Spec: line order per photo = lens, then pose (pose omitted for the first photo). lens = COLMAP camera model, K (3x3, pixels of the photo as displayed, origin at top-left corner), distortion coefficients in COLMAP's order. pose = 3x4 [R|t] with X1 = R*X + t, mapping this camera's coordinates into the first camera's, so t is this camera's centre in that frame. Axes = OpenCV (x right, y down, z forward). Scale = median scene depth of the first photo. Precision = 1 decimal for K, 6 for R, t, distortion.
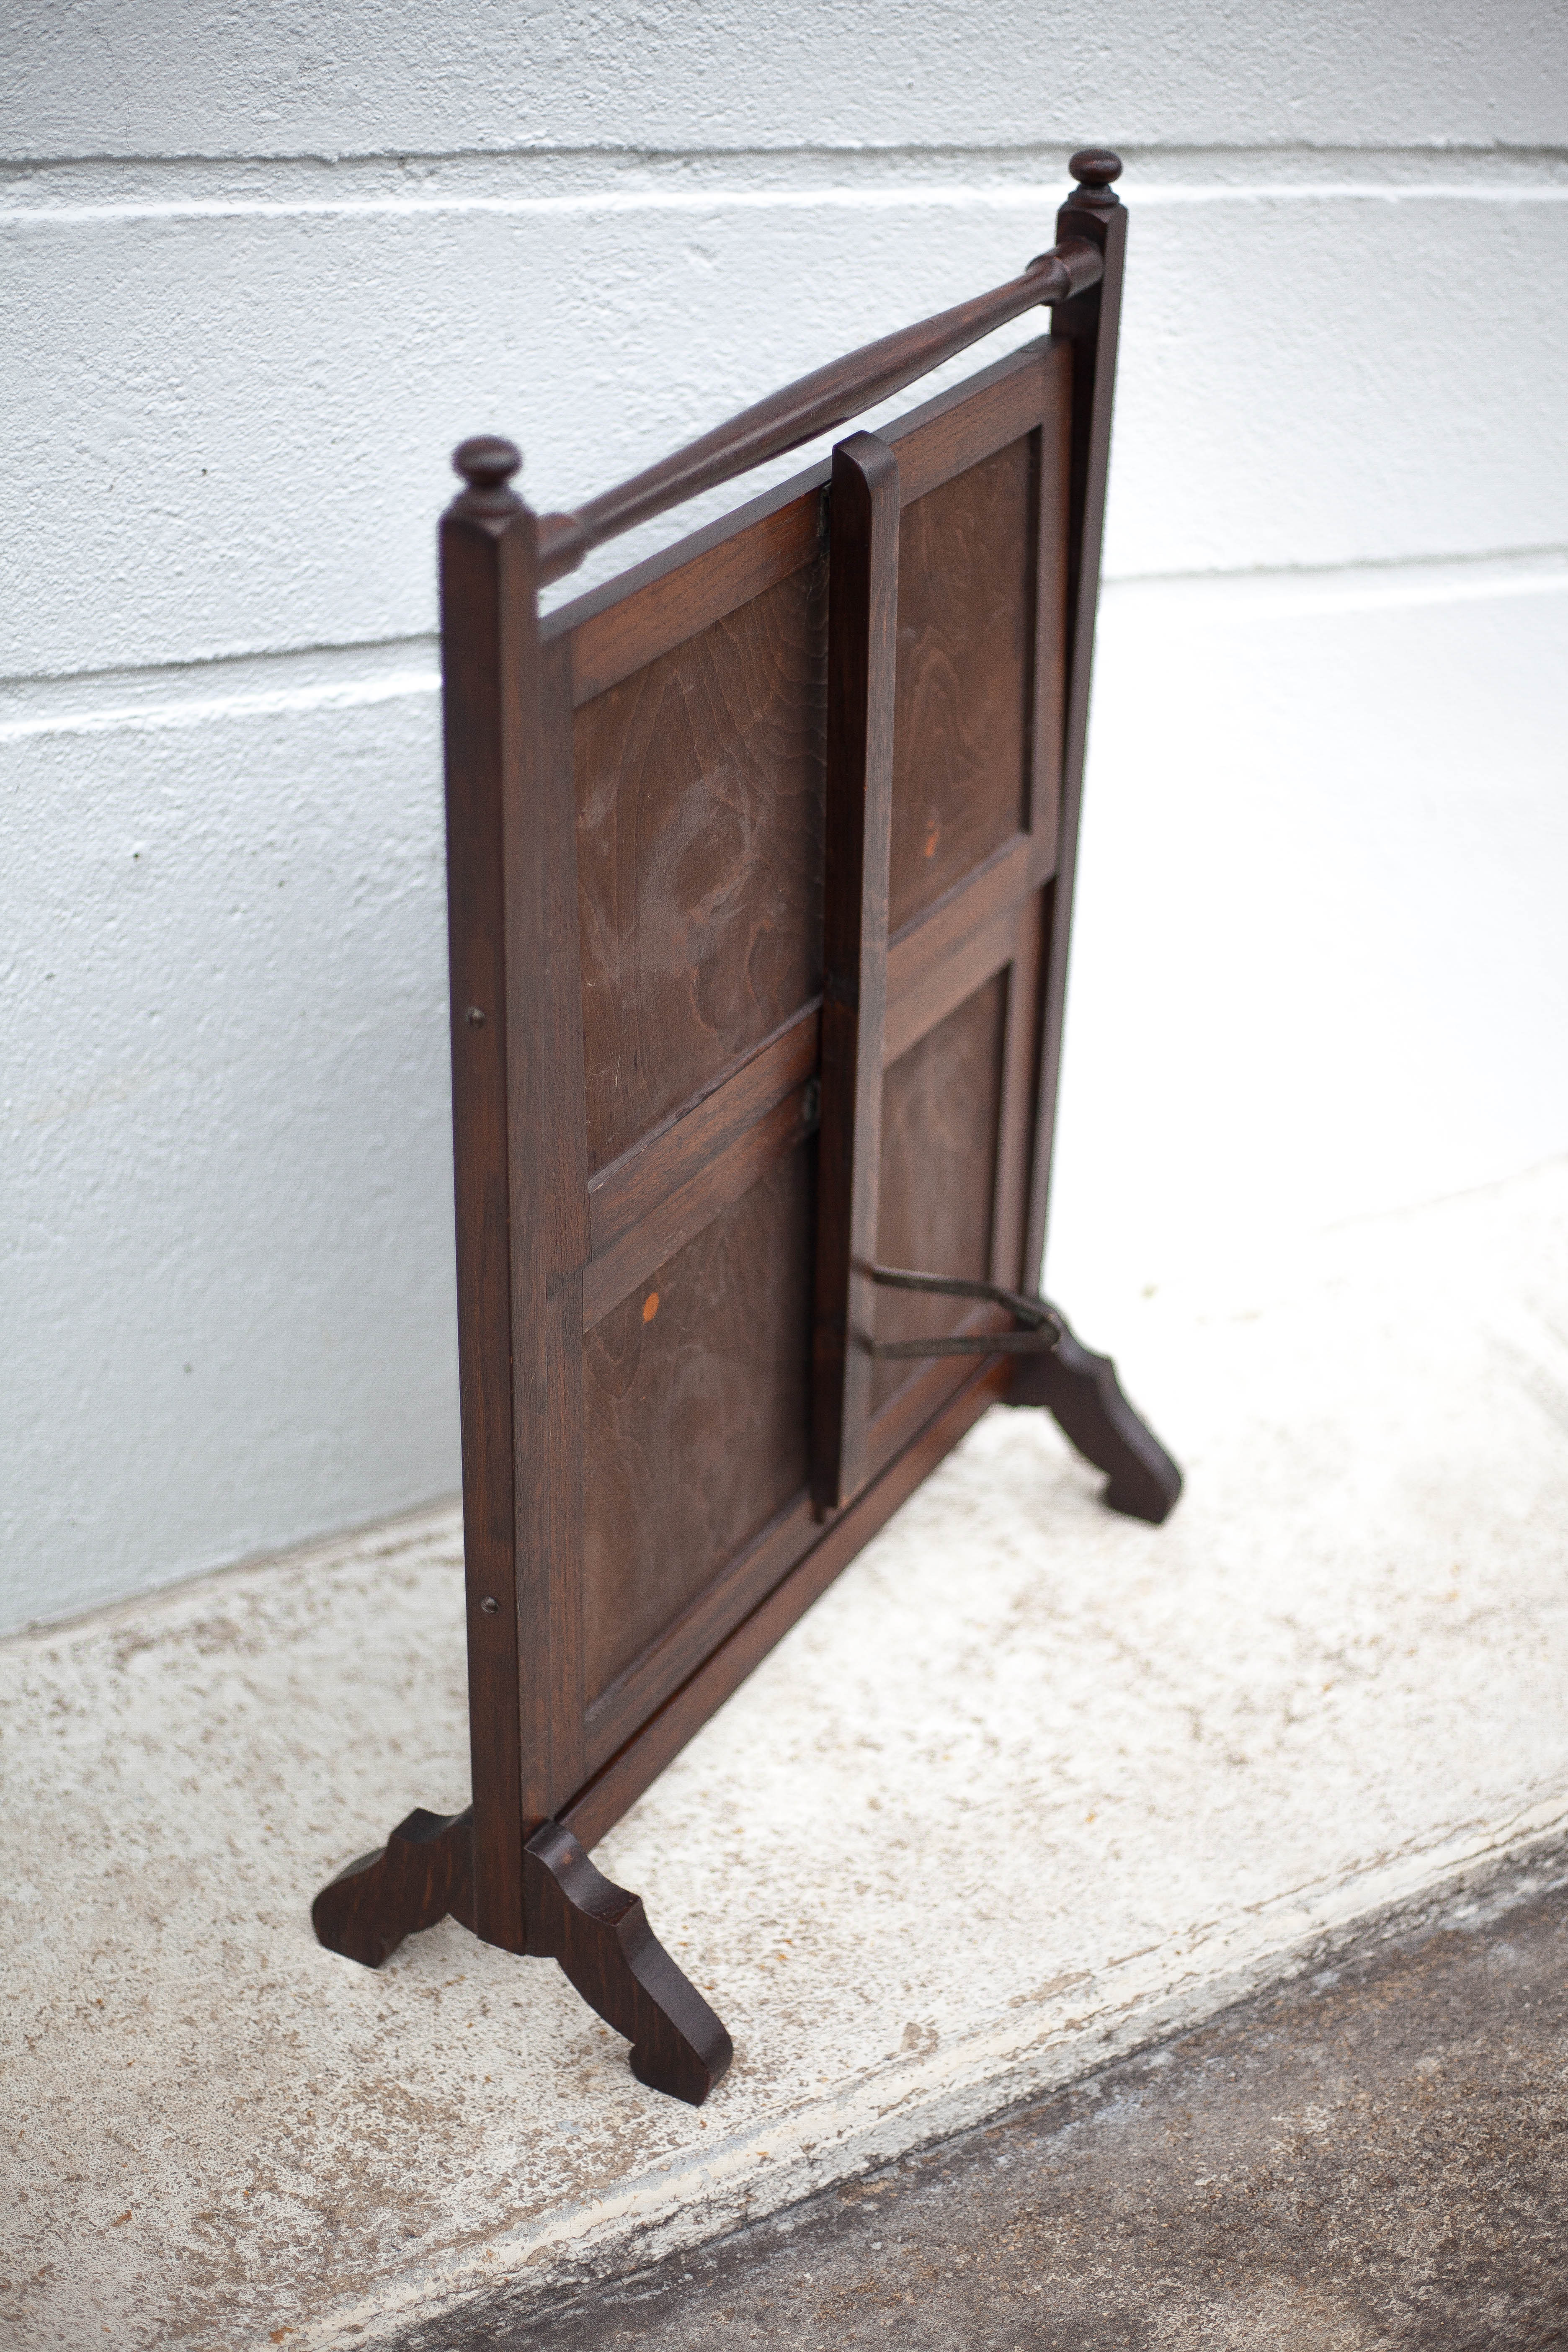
lens RADIAL K [[3465.7, 0, 843.6], [0, 3465.7, 1188.1], [0, 0, 1]] dist [-0.095221, -0.082037]
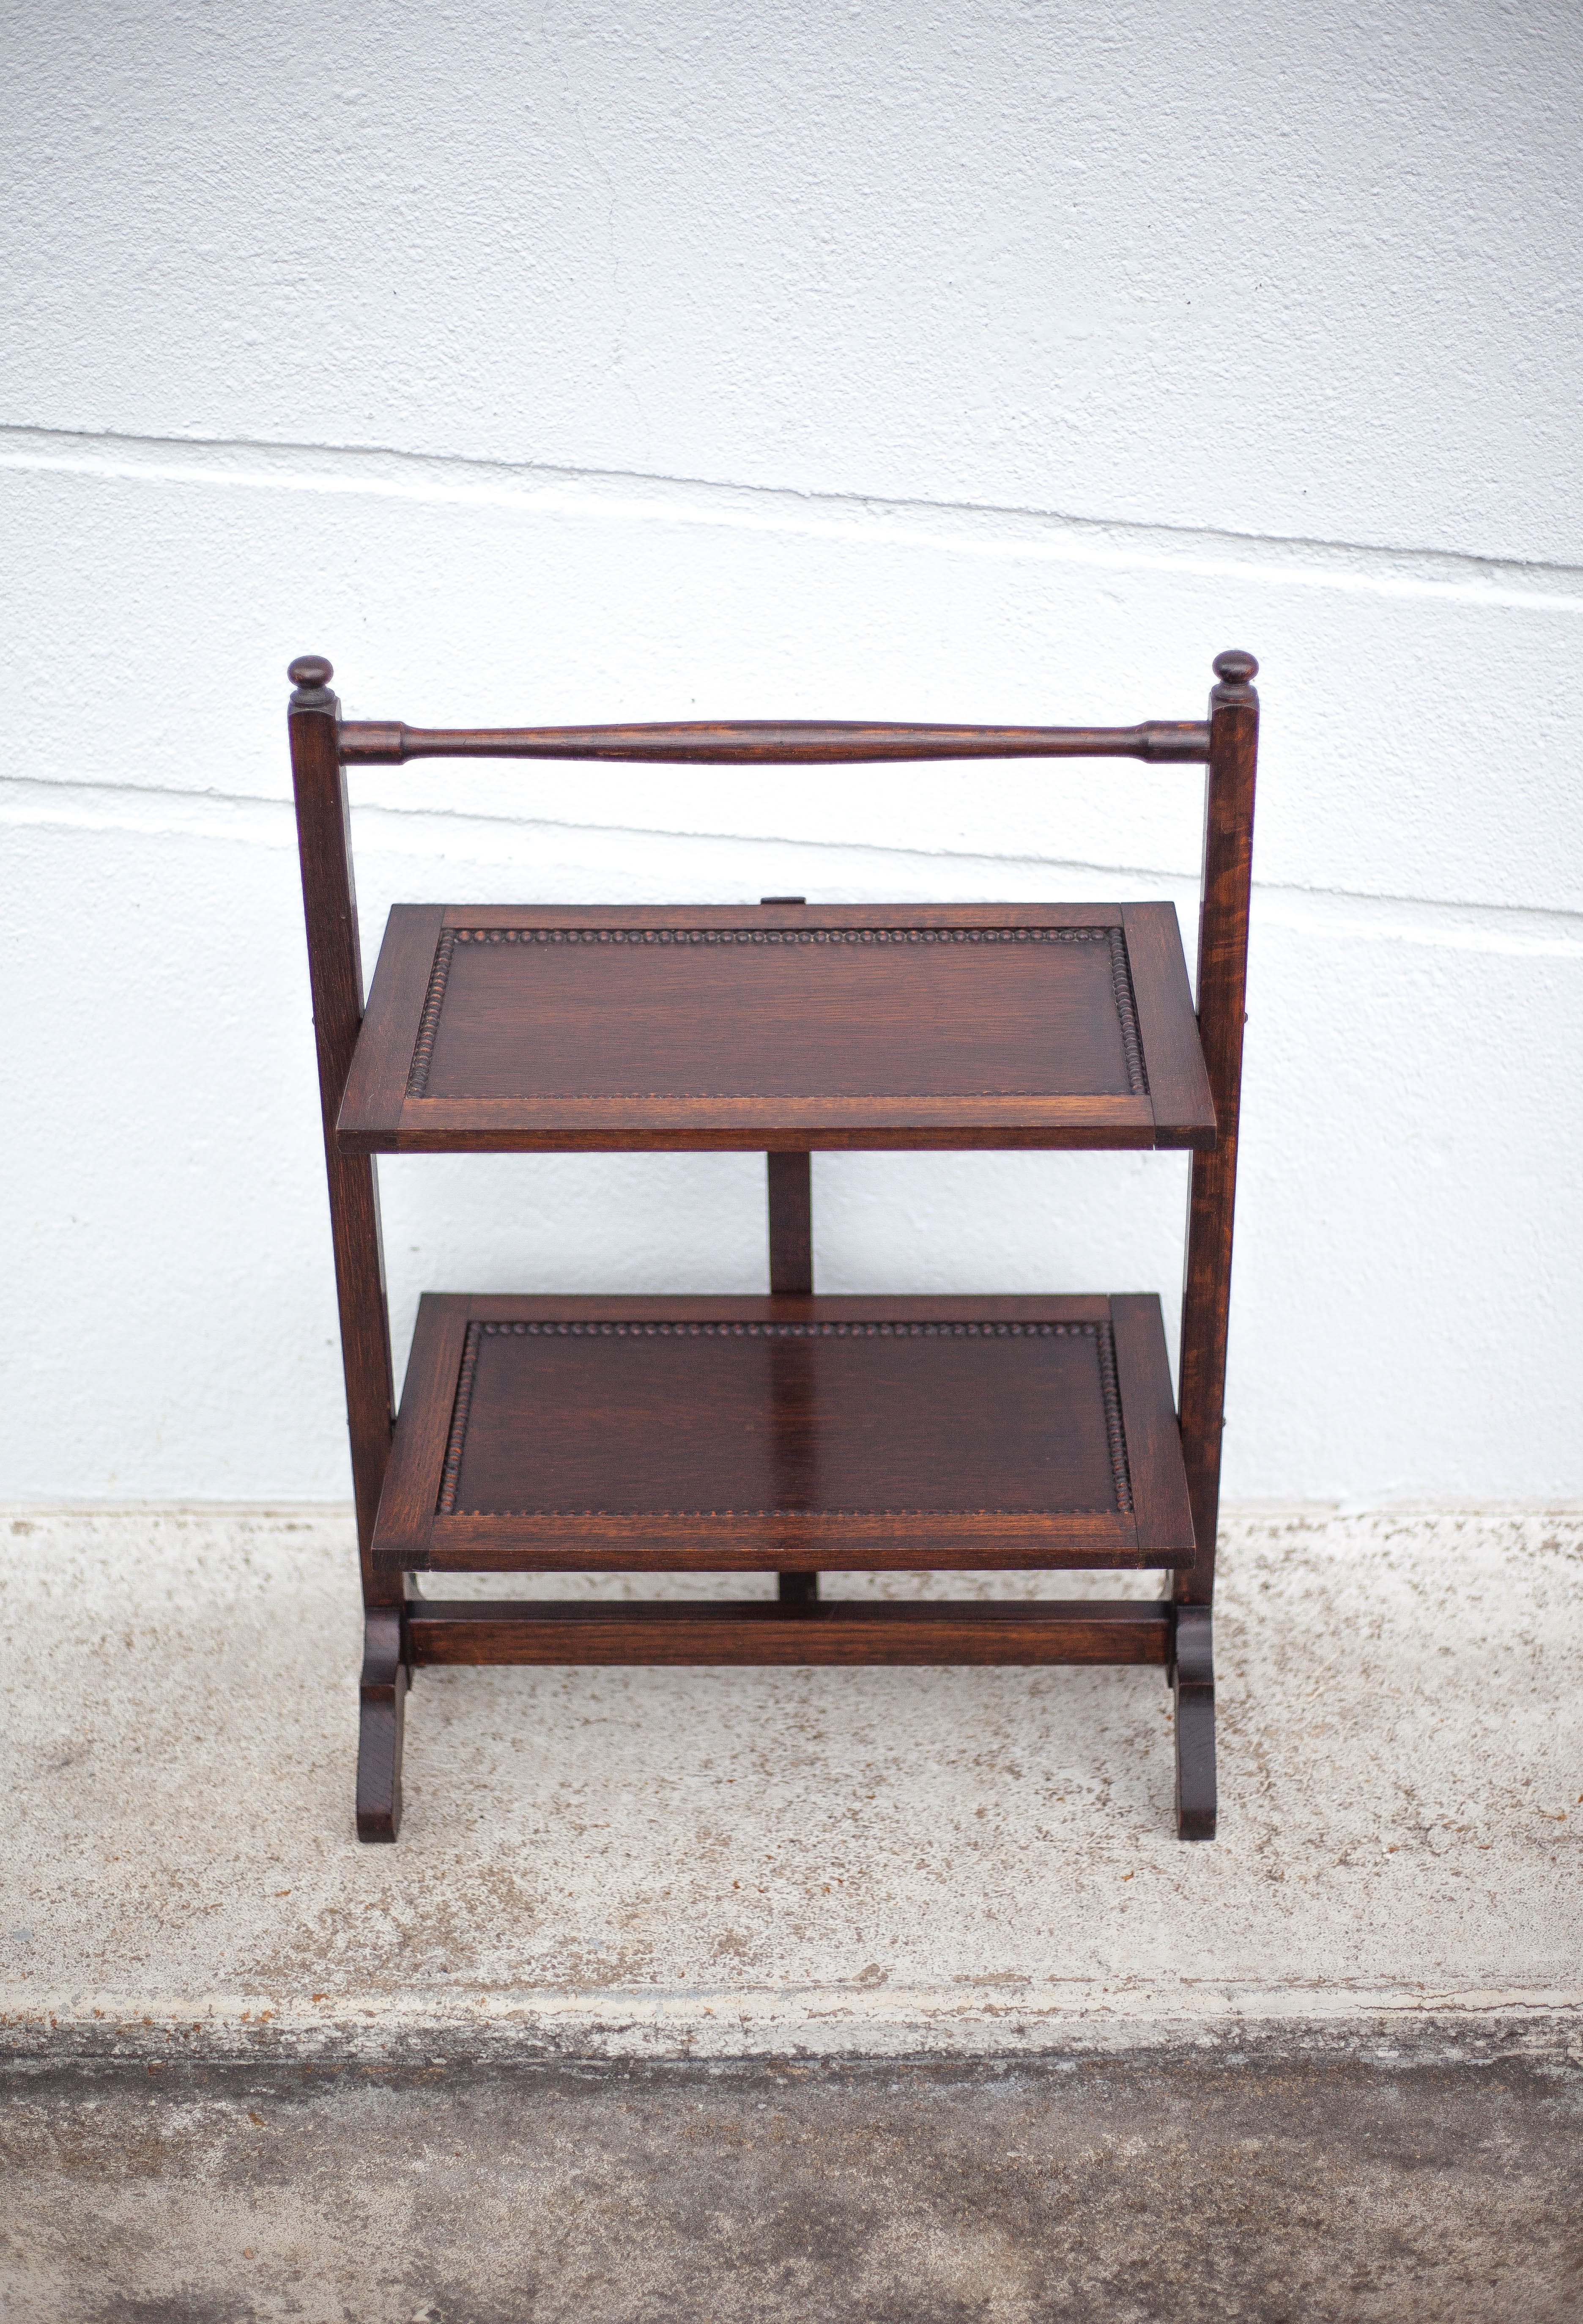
lens RADIAL K [[3556.2, 0, 954.2], [0, 3556.2, 1087.0], [0, 0, 1]] dist [-0.079044, -0.012159]
pose [[0.866366, 0.218839, -0.448910, 0.569138], [-0.242323, 0.970181, 0.005288, -0.090340], [0.436681, 0.104200, 0.893561, -0.204952]]
